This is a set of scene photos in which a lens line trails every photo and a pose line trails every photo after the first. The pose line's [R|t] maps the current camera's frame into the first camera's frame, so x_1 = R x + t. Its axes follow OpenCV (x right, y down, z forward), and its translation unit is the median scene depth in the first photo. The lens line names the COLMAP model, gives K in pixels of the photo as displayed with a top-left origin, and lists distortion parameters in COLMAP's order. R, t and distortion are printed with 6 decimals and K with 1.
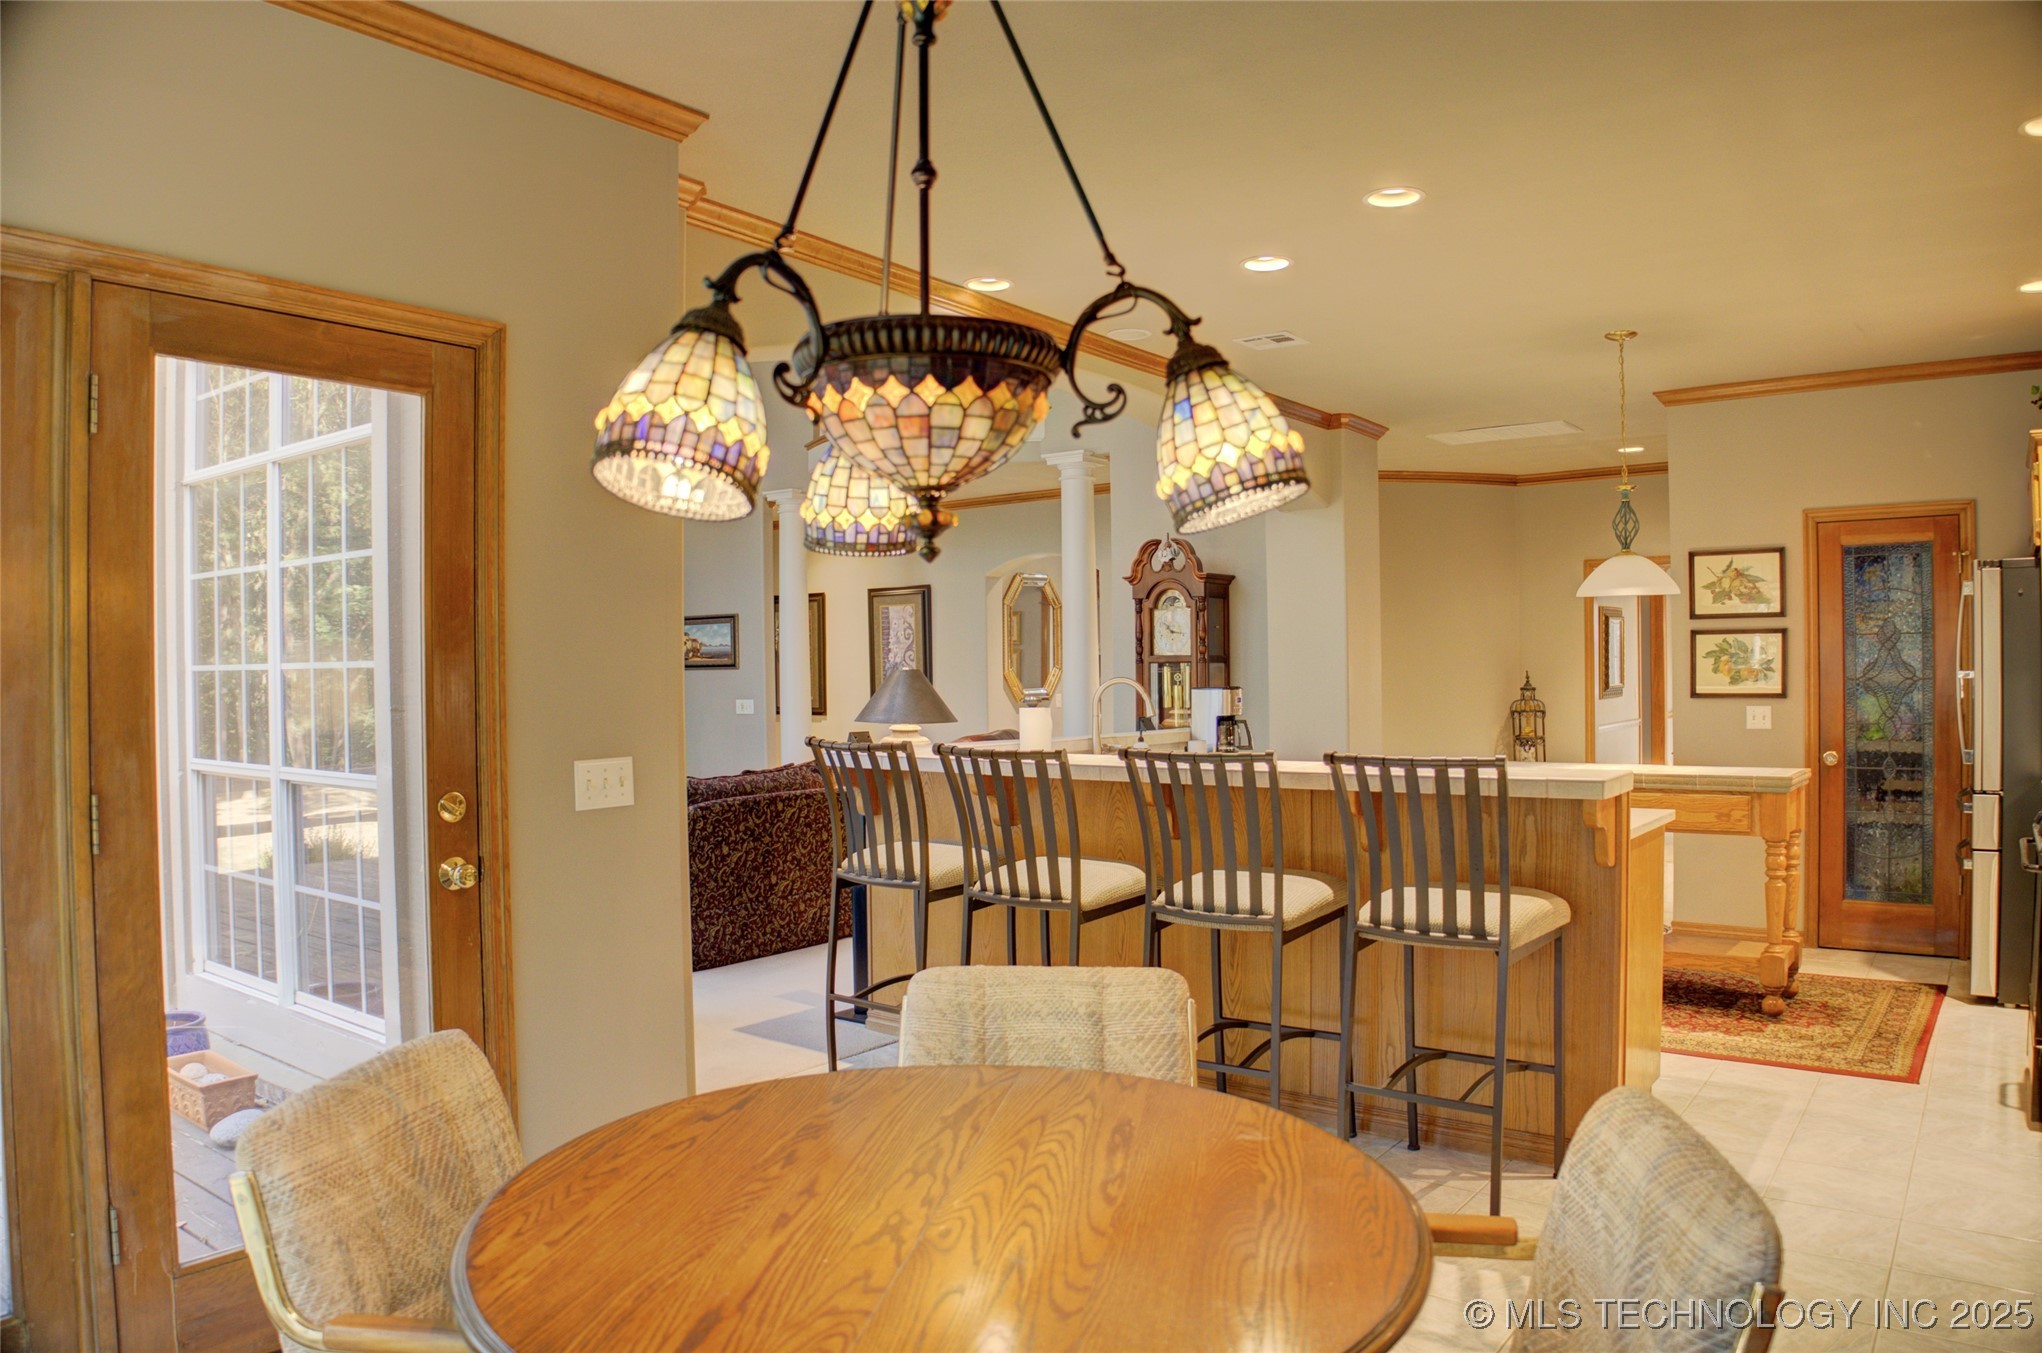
lens RADIAL K [[1426.8, 0, 1021.0], [0, 1426.8, 676.5], [0, 0, 1]] dist [-0.112975, 0.002211]
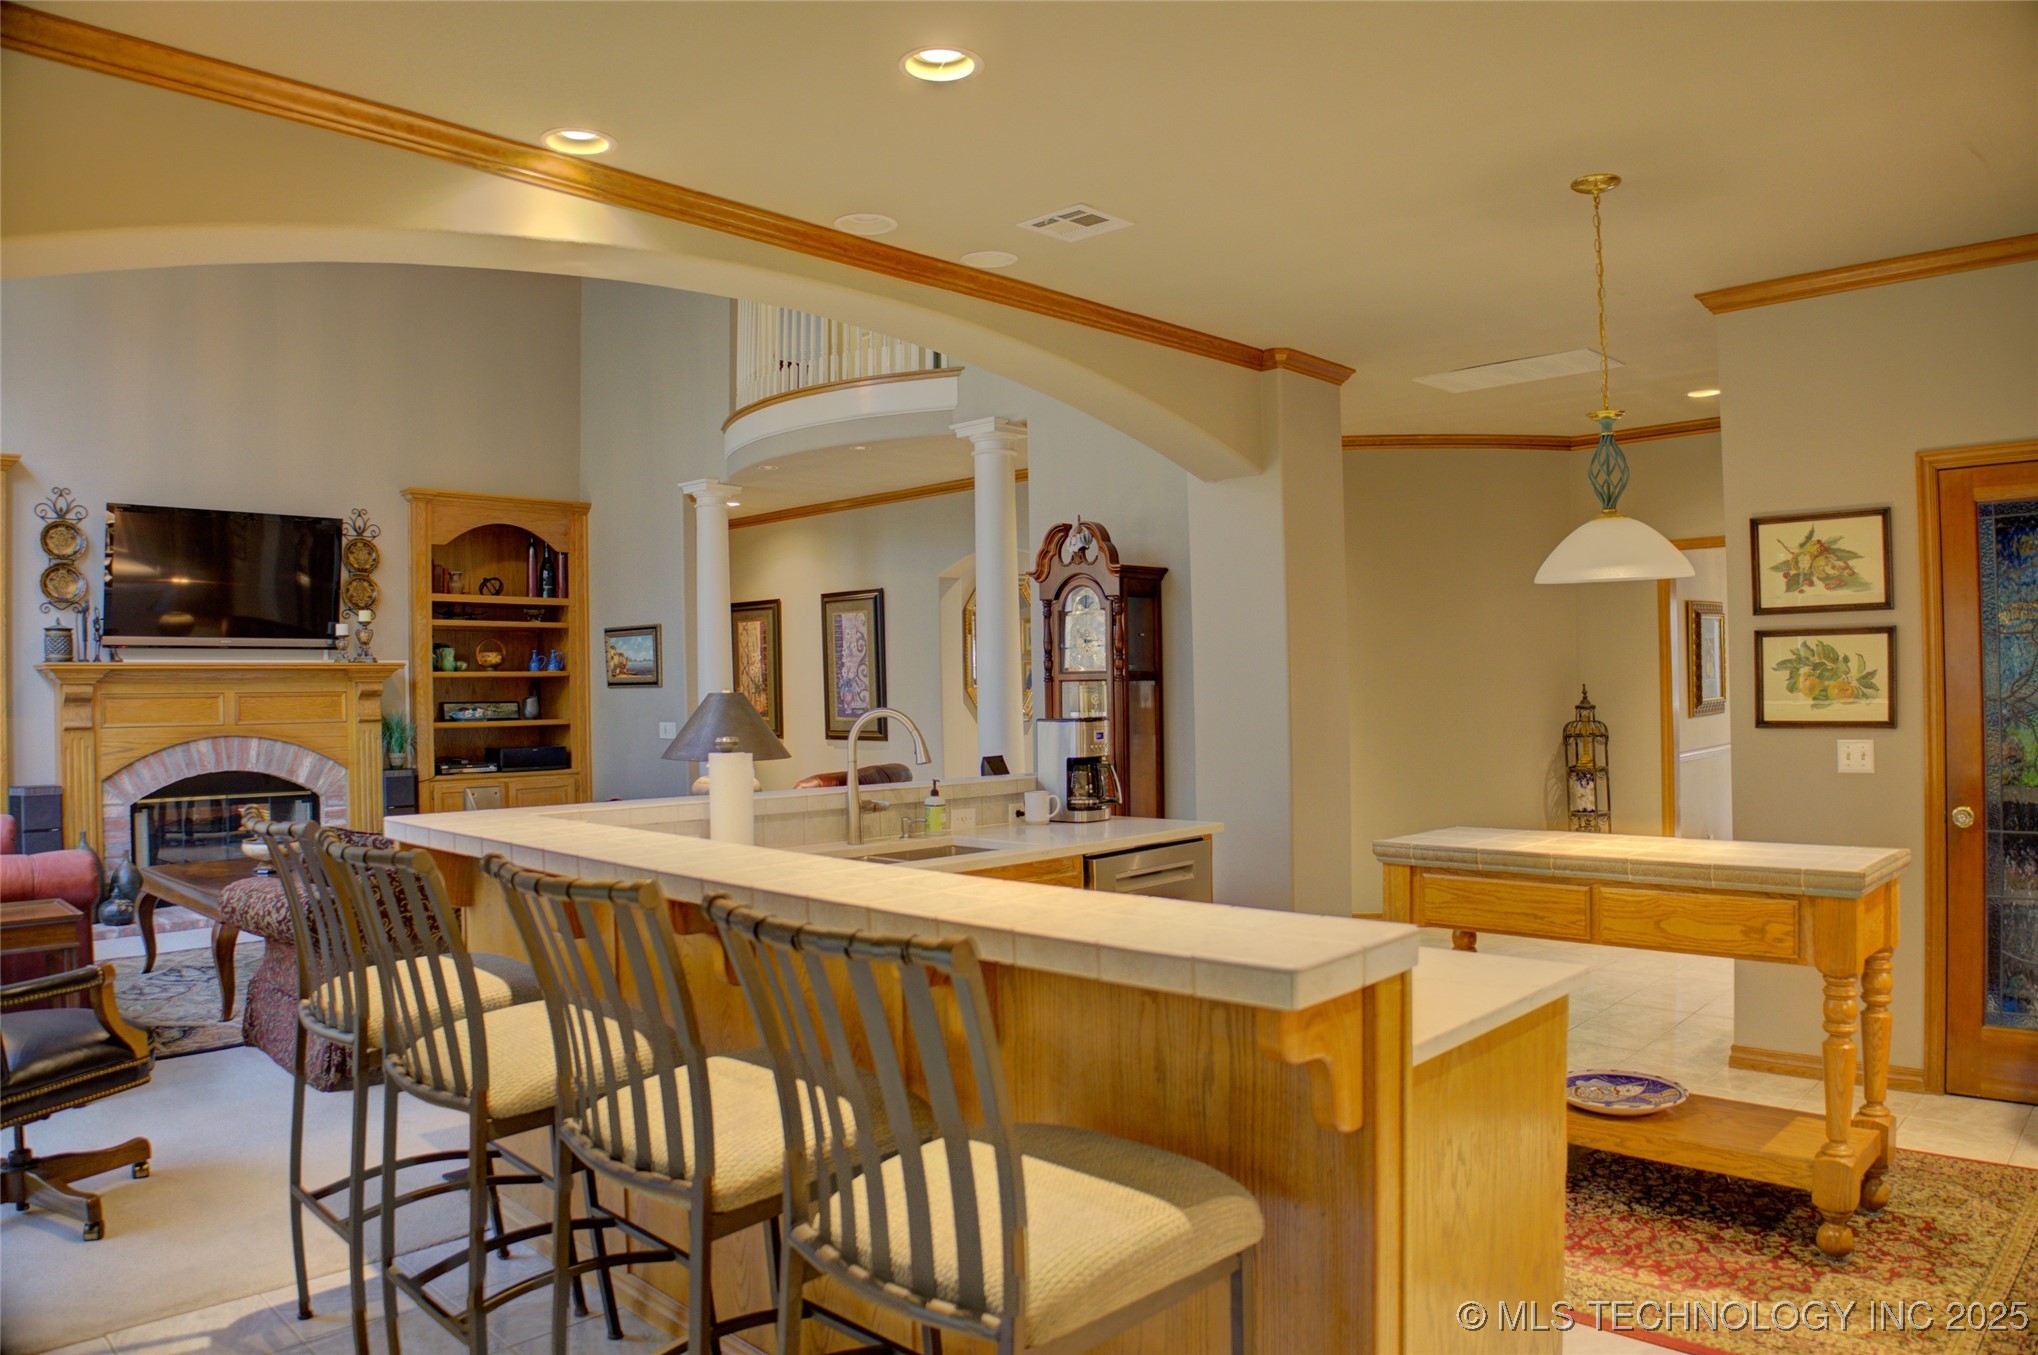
lens RADIAL K [[1408.2, 0, 1013.8], [0, 1408.2, 667.7], [0, 0, 1]] dist [-0.107530, 0.008766]
pose [[0.992437, -0.009295, -0.122402, 0.198657], [0.008057, 0.999911, -0.010605, -0.010573], [0.122490, 0.009539, 0.992424, 0.277039]]
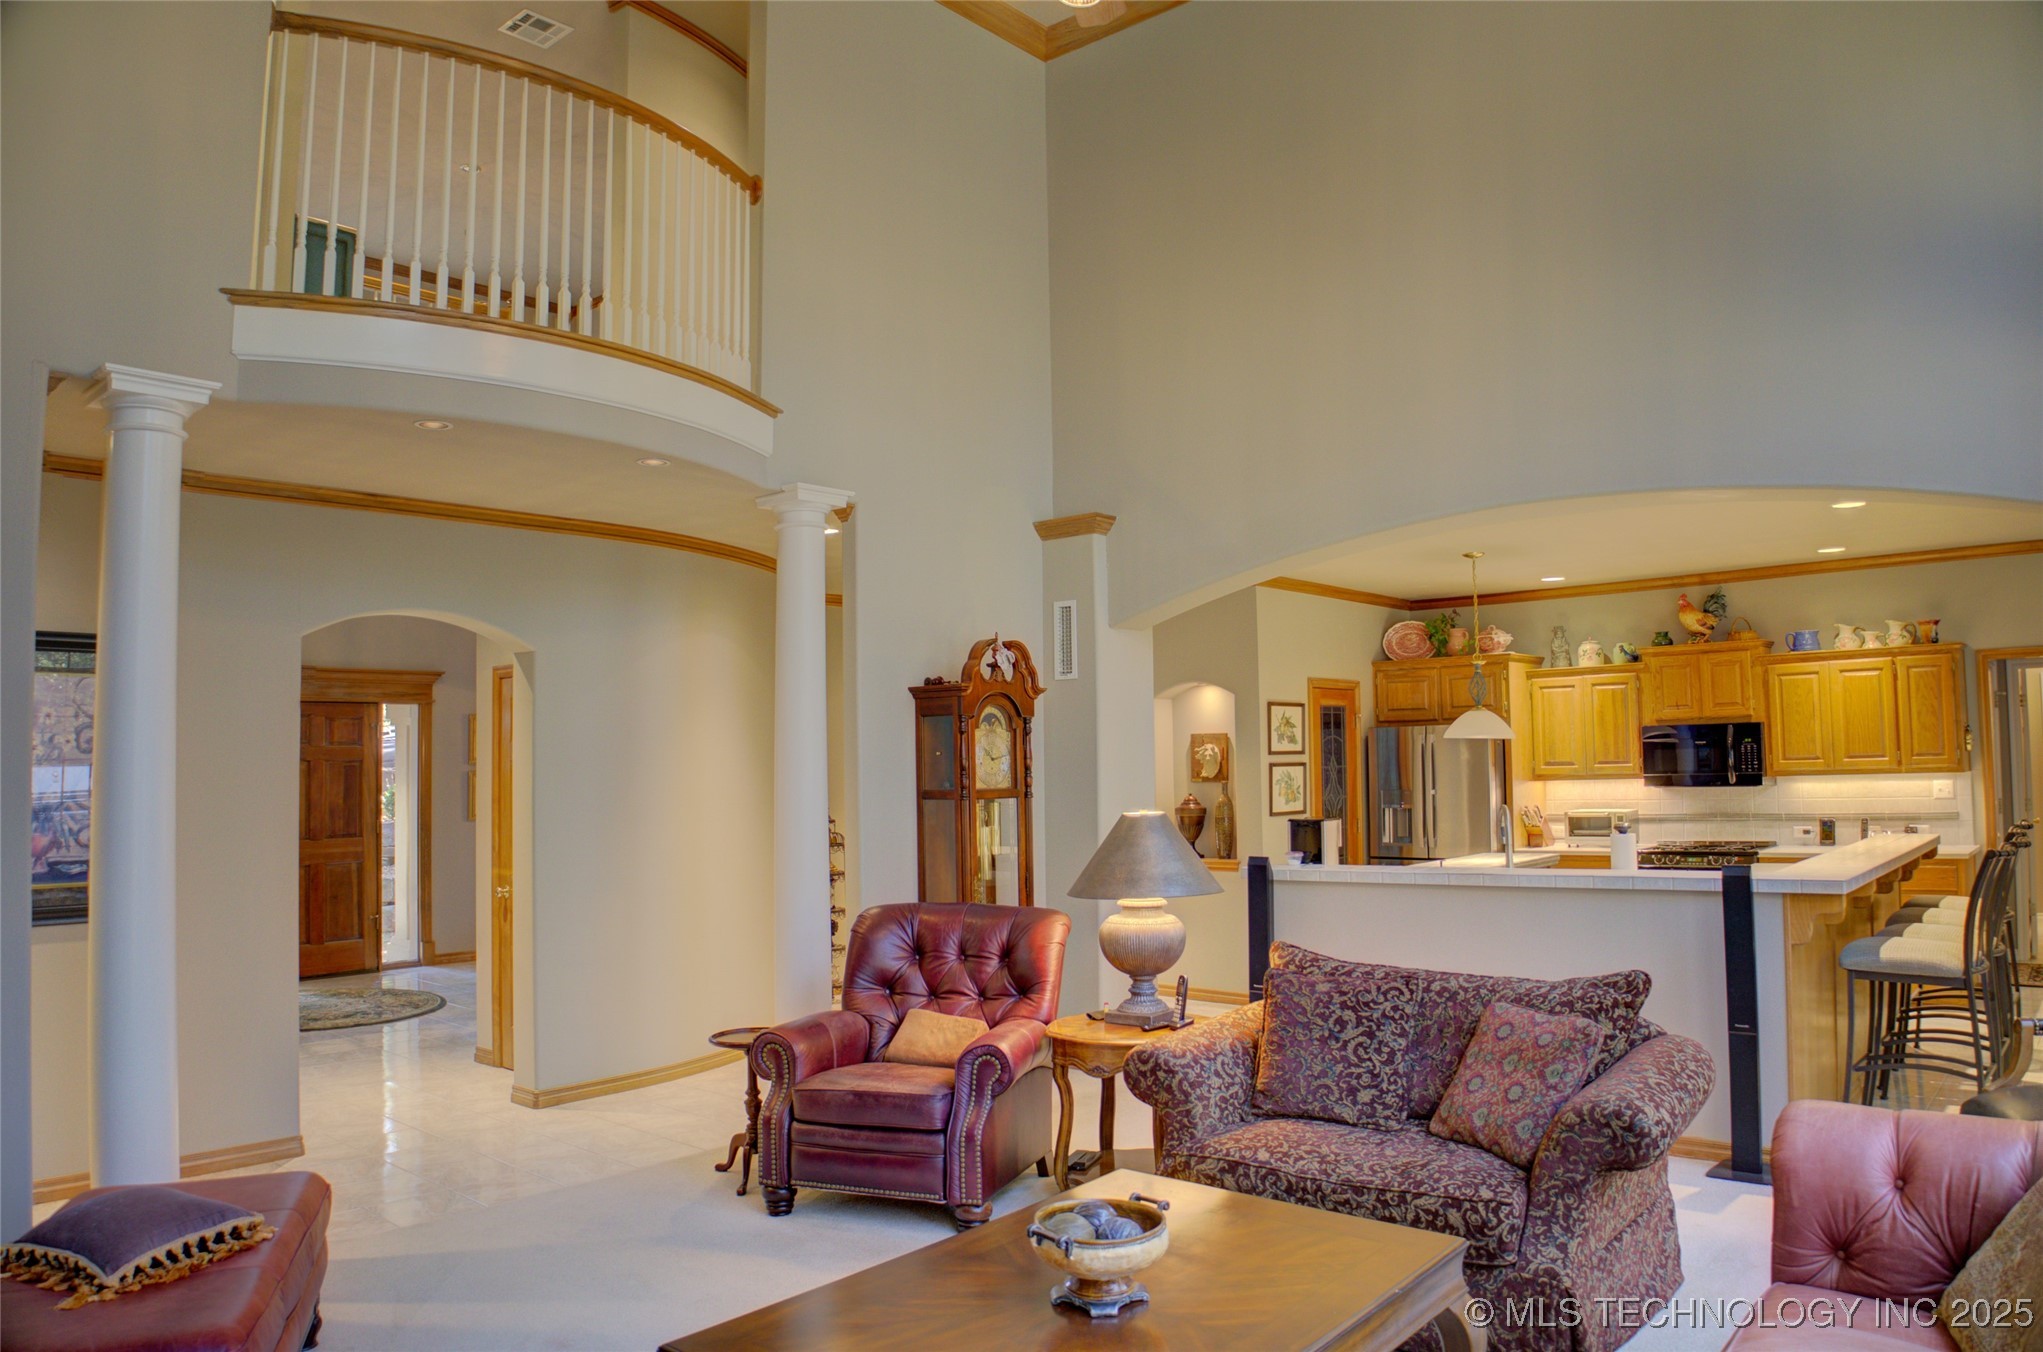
lens RADIAL K [[1411.6, 0, 1016.3], [0, 1411.6, 666.2], [0, 0, 1]] dist [-0.107530, 0.008766]
pose [[0.061415, 0.077801, 0.995075, -0.838891], [0.018070, 0.996707, -0.079044, -0.024694], [-0.997949, 0.022835, 0.059807, 1.171411]]
